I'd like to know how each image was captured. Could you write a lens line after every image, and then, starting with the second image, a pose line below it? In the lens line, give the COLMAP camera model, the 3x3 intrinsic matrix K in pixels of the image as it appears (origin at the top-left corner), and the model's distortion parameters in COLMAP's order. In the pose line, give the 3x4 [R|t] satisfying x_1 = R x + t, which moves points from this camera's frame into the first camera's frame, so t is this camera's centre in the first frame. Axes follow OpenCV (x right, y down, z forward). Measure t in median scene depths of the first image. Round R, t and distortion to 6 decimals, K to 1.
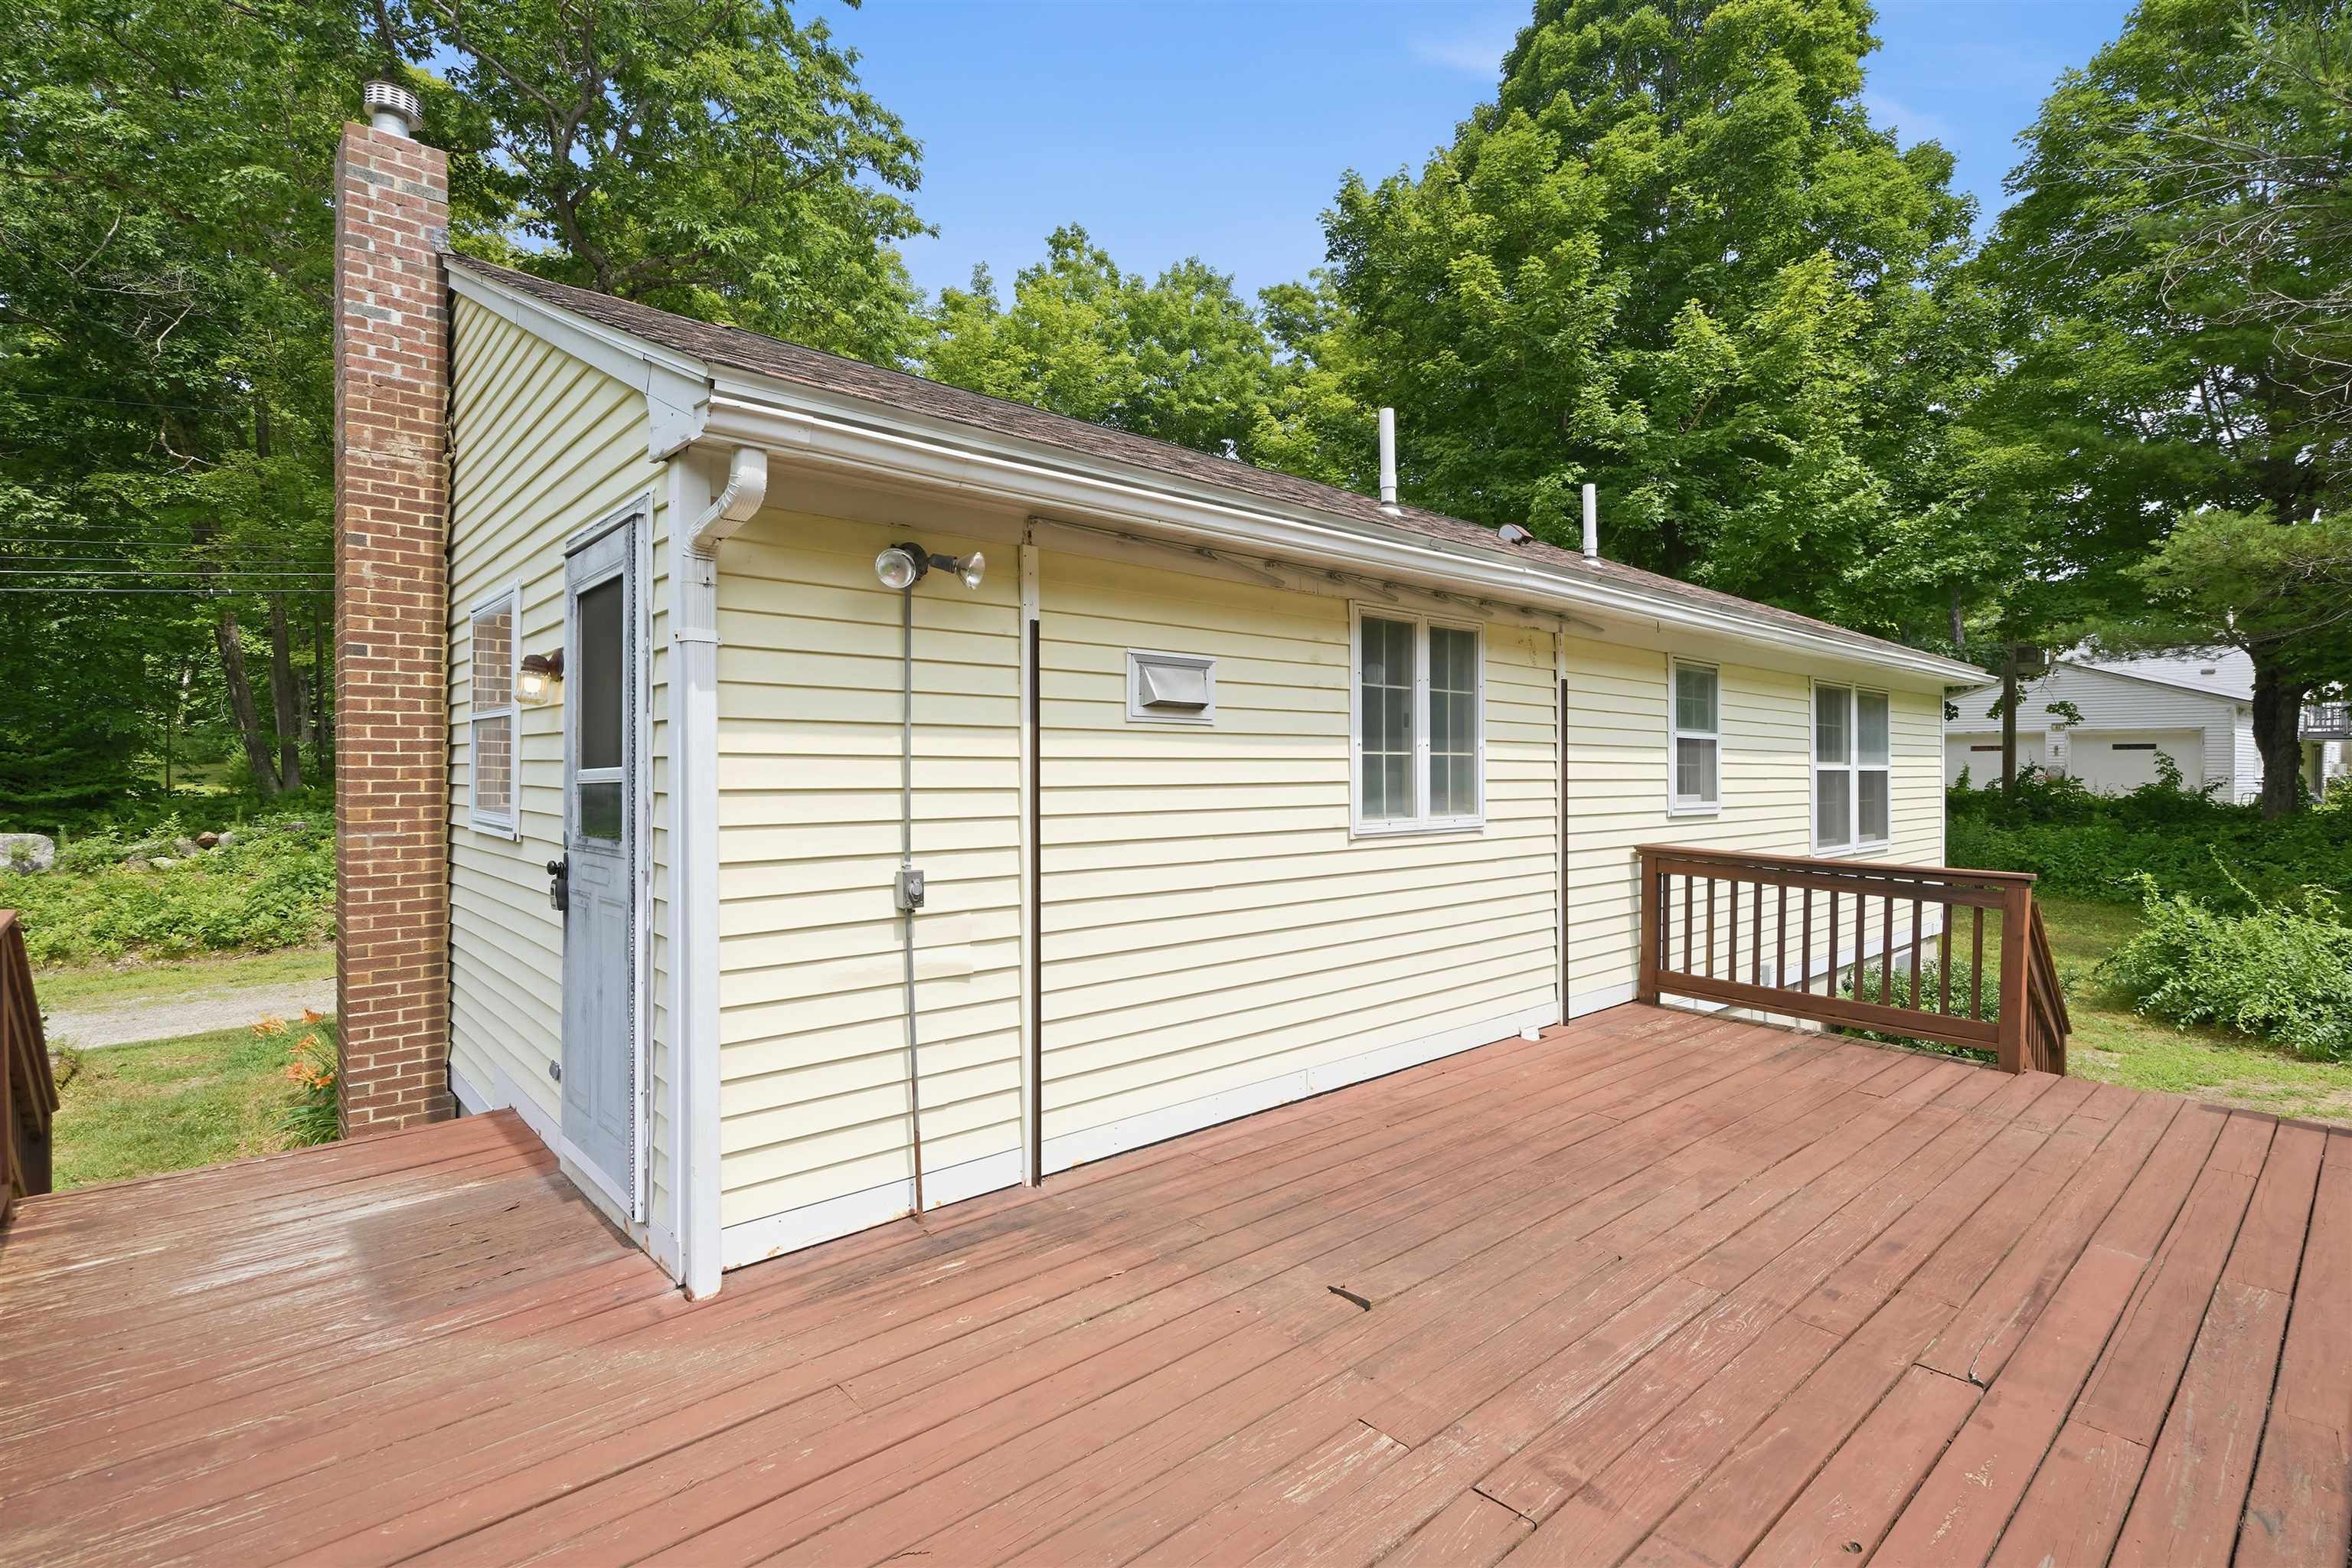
lens RADIAL K [[1098.2, 0, 1169.6], [0, 1098.2, 774.5], [0, 0, 1]] dist [-0.003190, 0.000061]
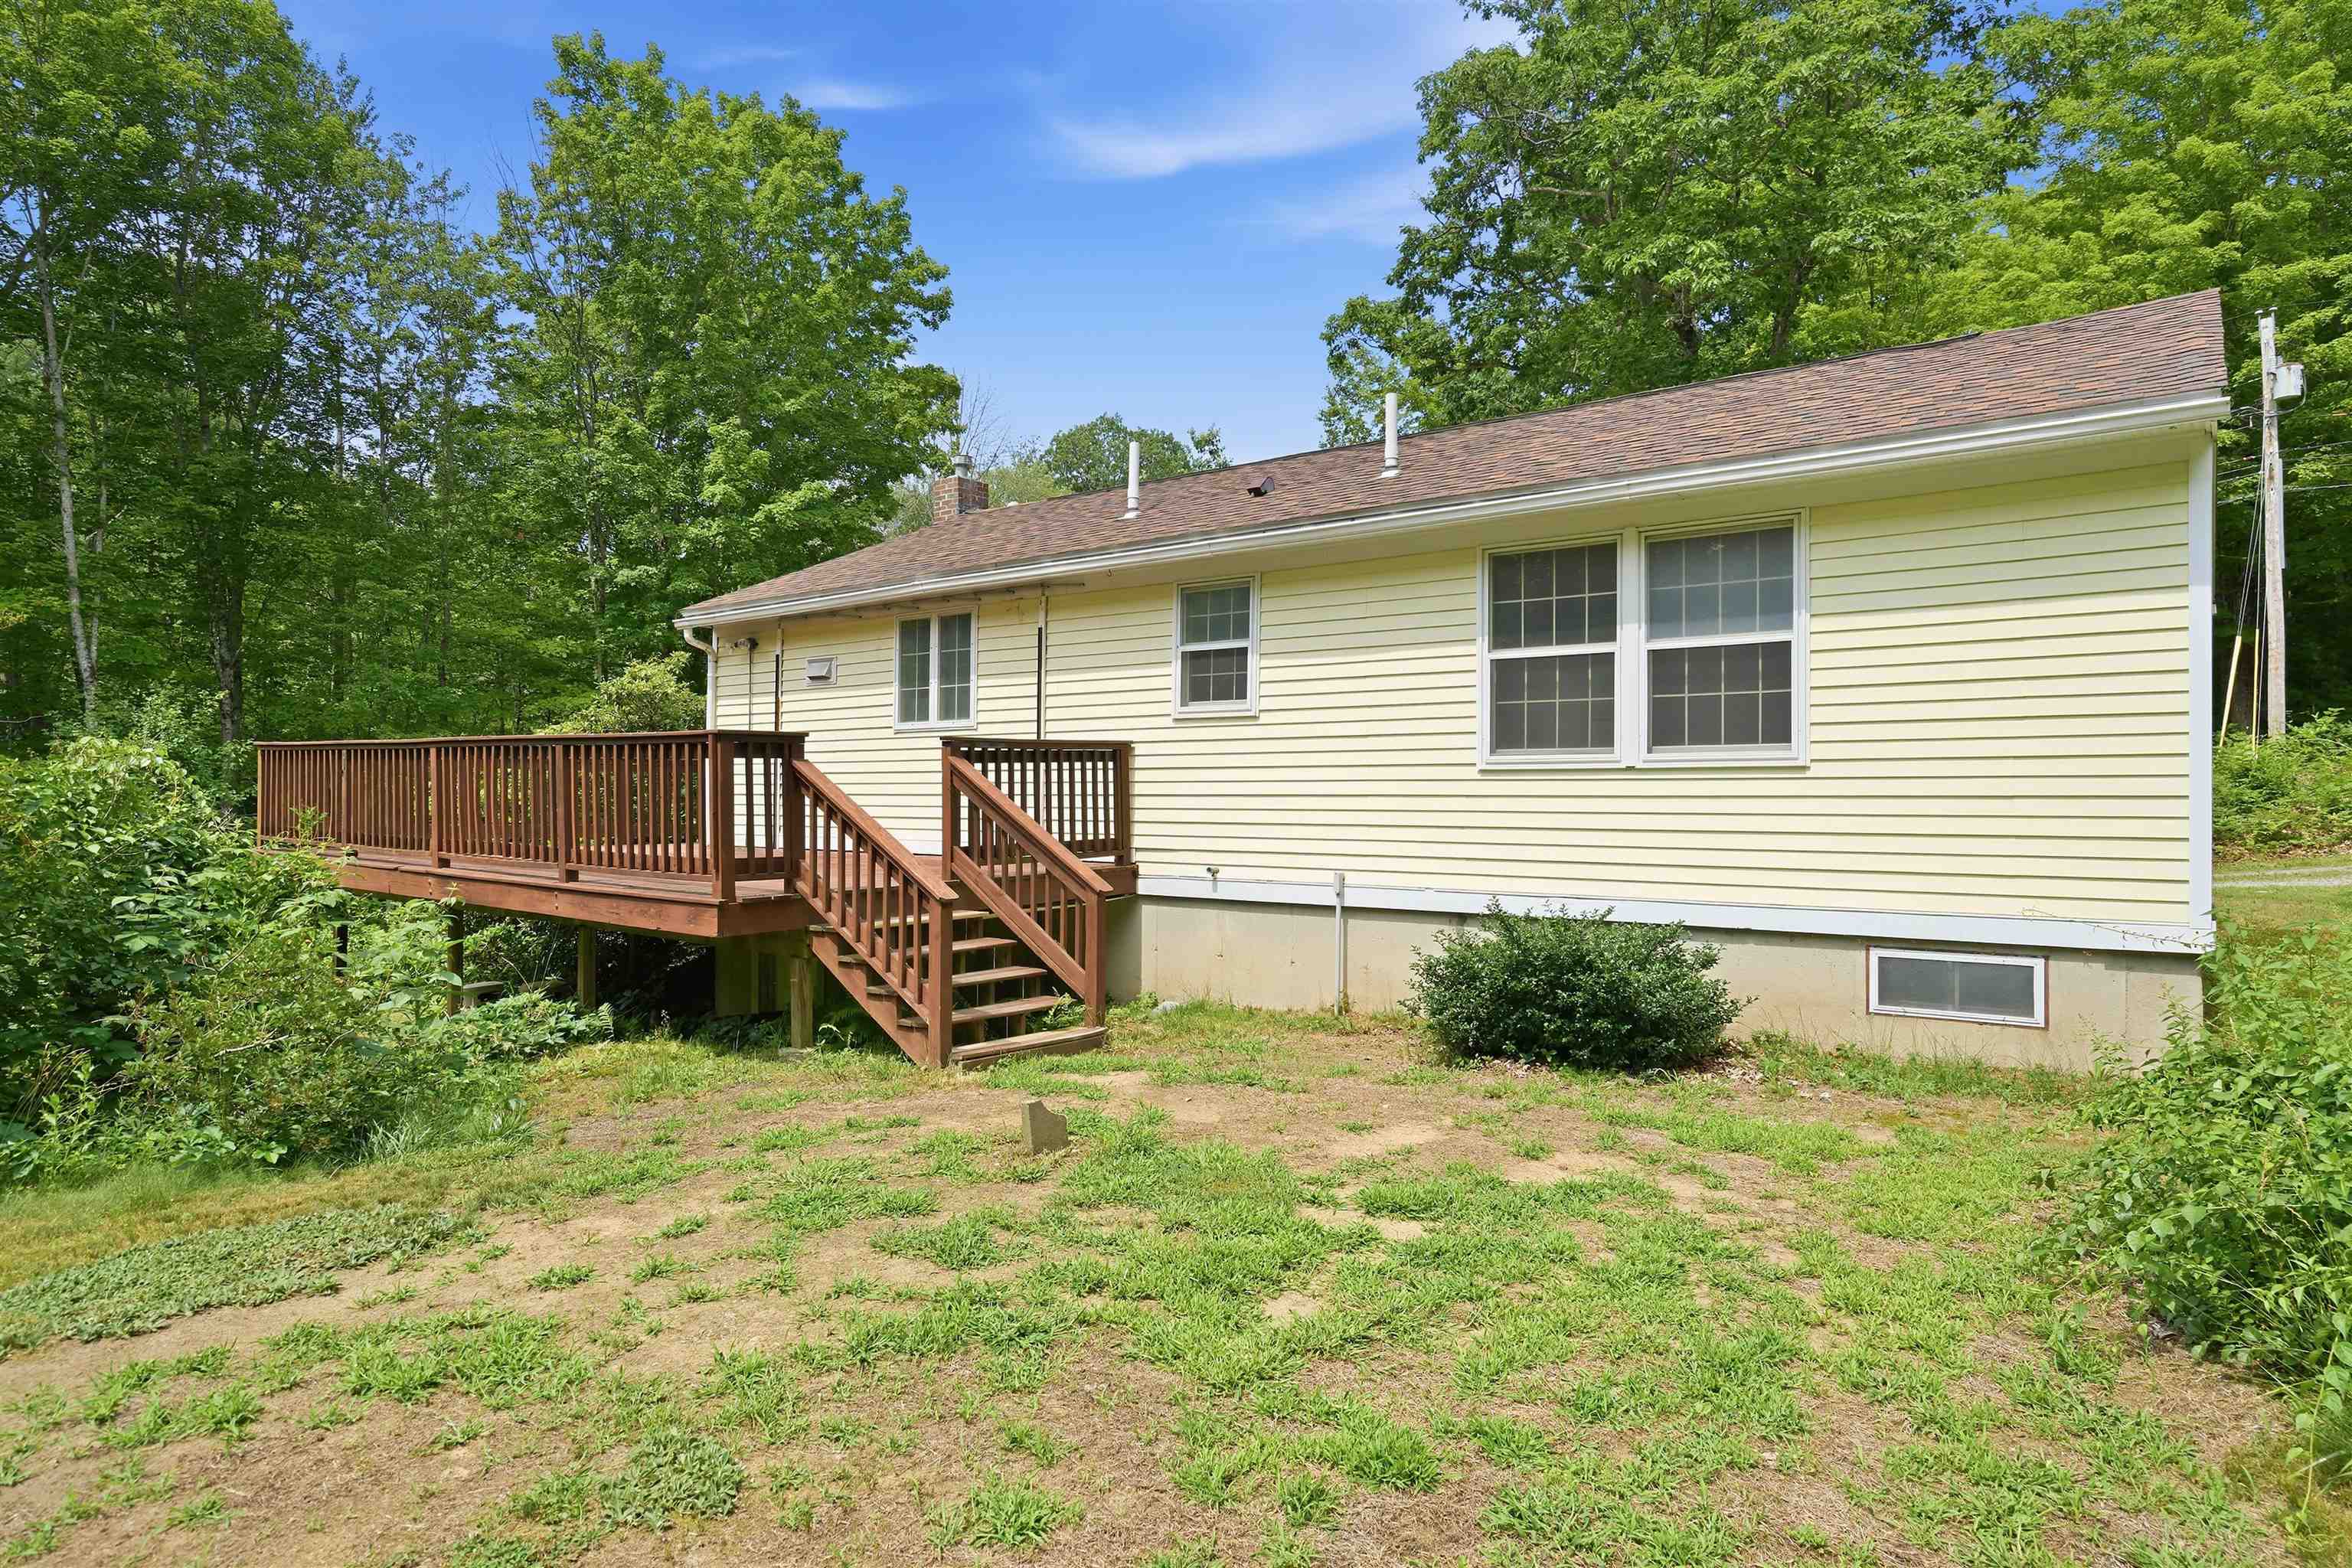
lens RADIAL K [[1337.8, 0, 1168.7], [0, 1337.8, 823.0], [0, 0, 1]] dist [0.006269, -0.000258]
pose [[0.183006, 0.013141, -0.983024, 3.497092], [-0.013078, 0.999855, 0.010931, 0.248314], [0.983025, 0.010856, 0.183151, 1.361550]]
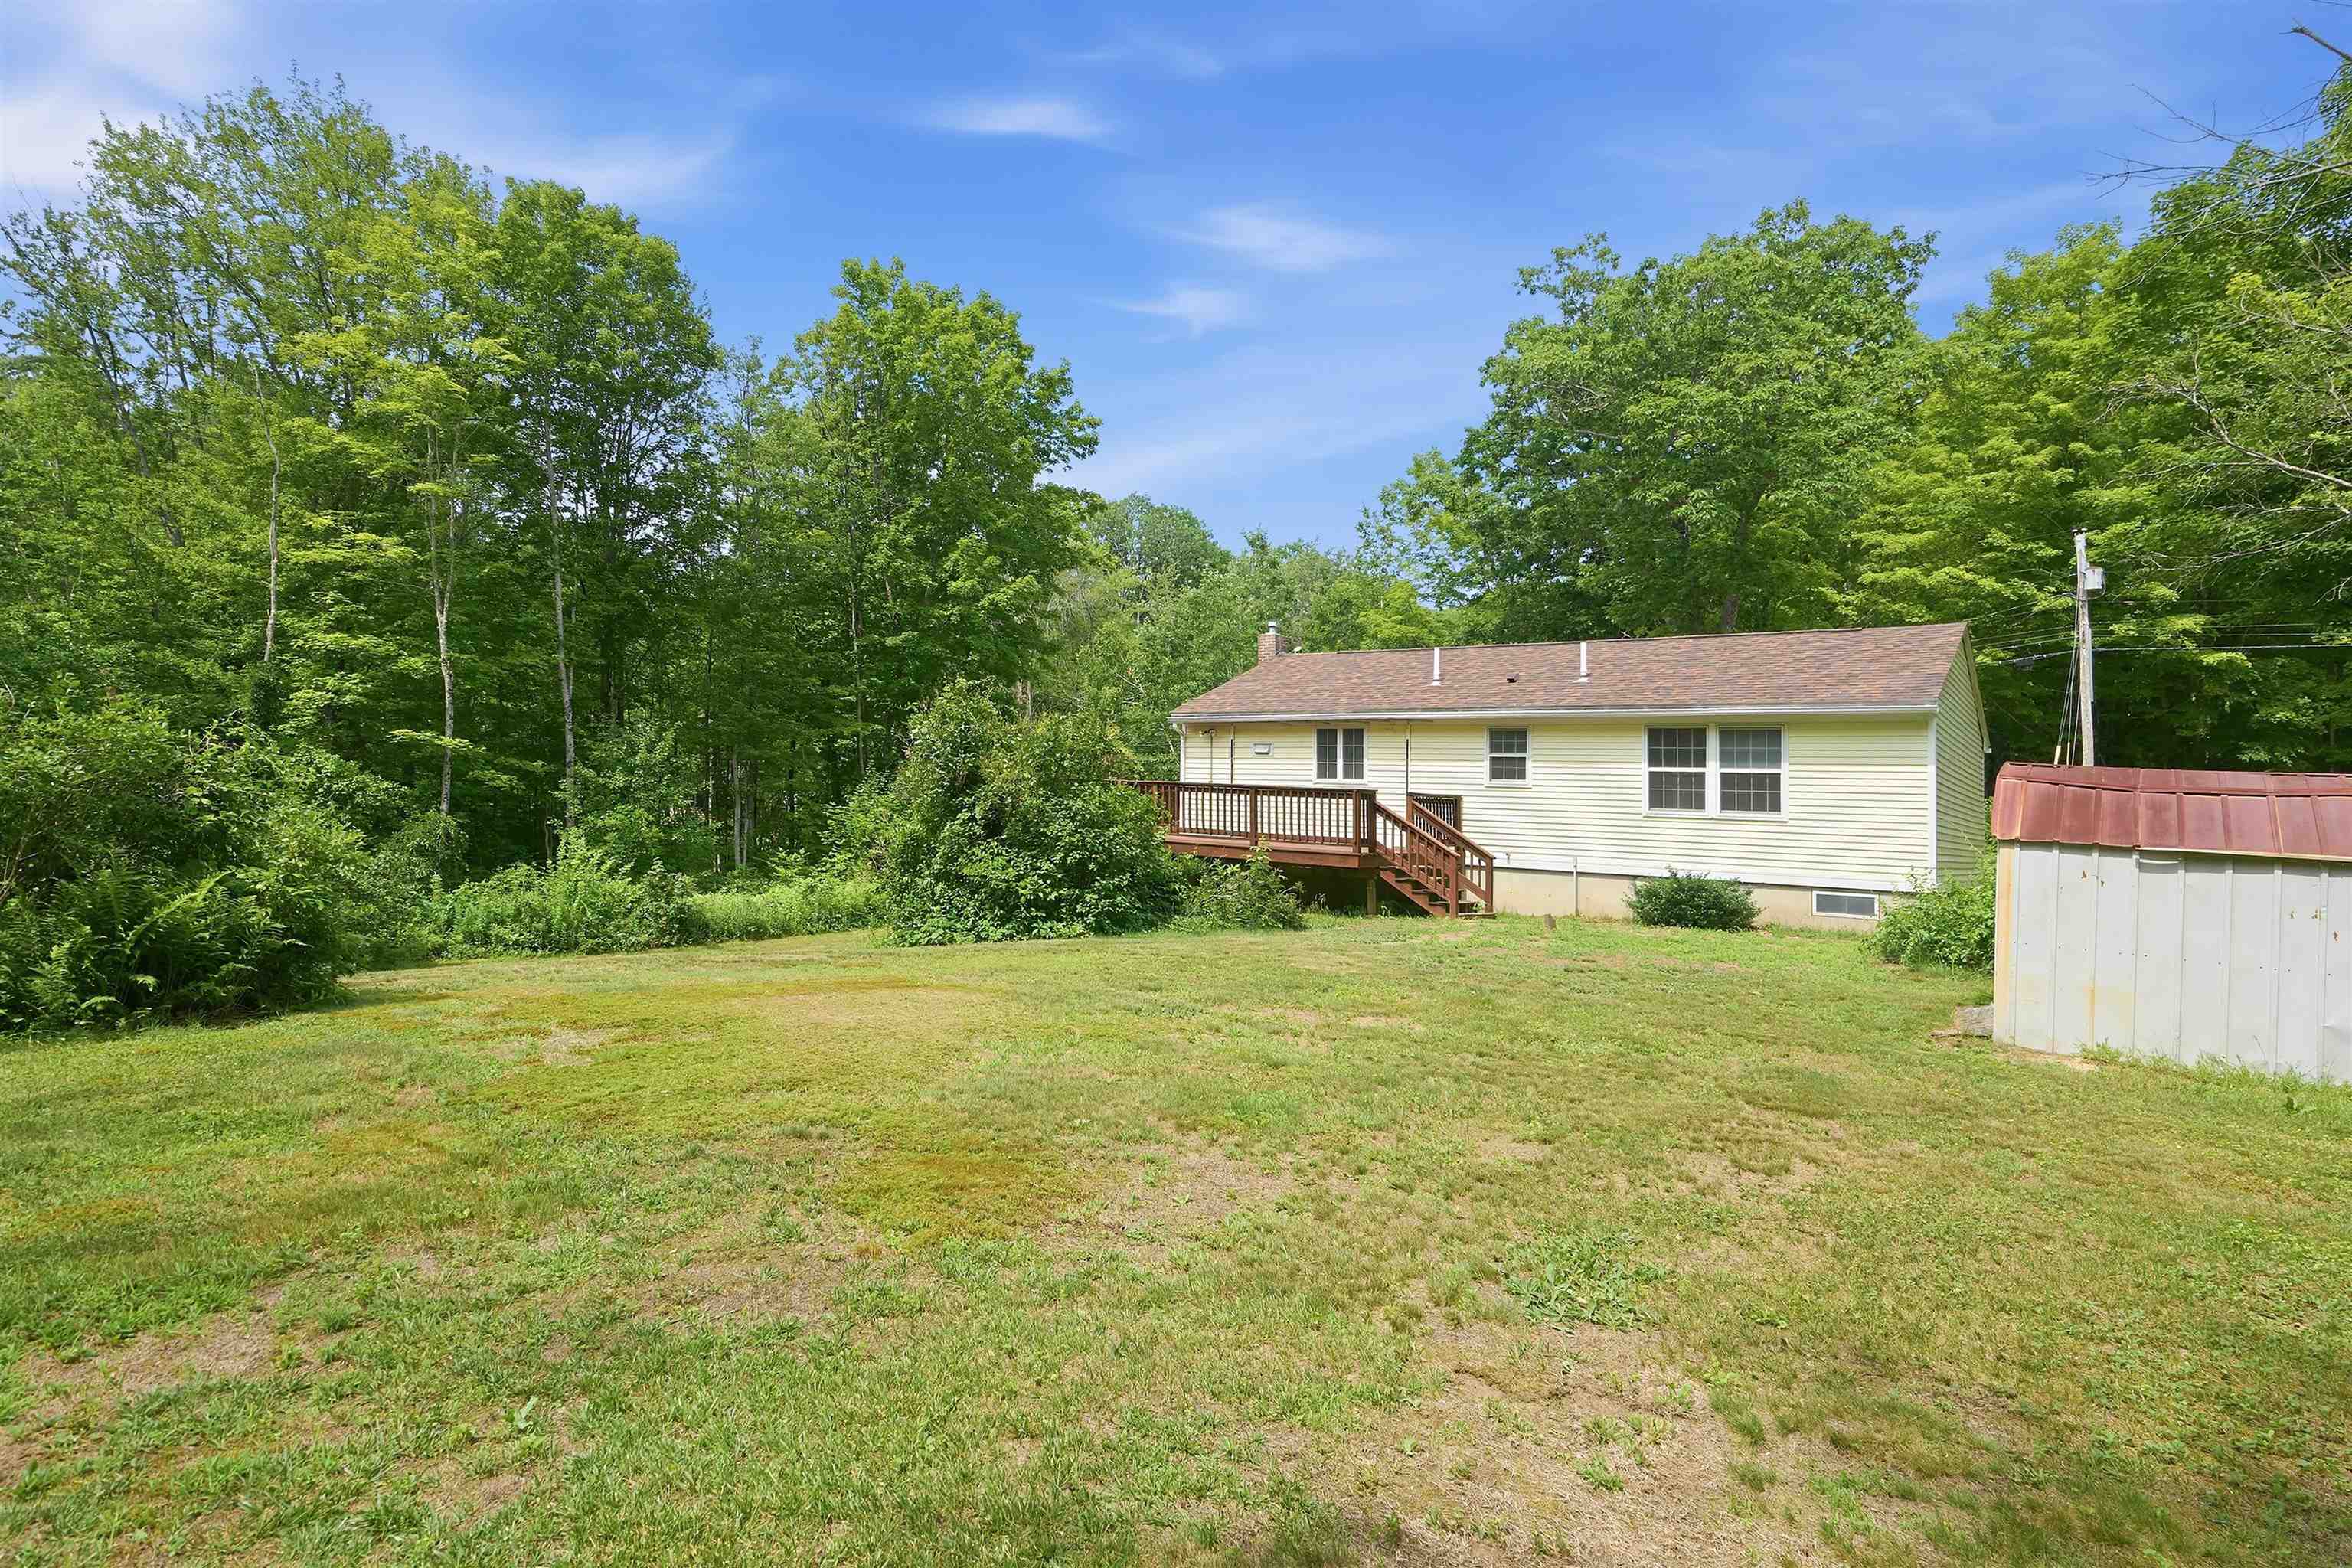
lens RADIAL K [[1329.1, 0, 1033.4], [0, 1329.1, 728.8], [0, 0, 1]] dist [0.050604, 0.000706]
pose [[0.148527, -0.061518, -0.986993, 6.488302], [-0.052996, 0.996134, -0.070063, 0.340350], [0.987487, 0.062712, 0.144692, -1.021438]]
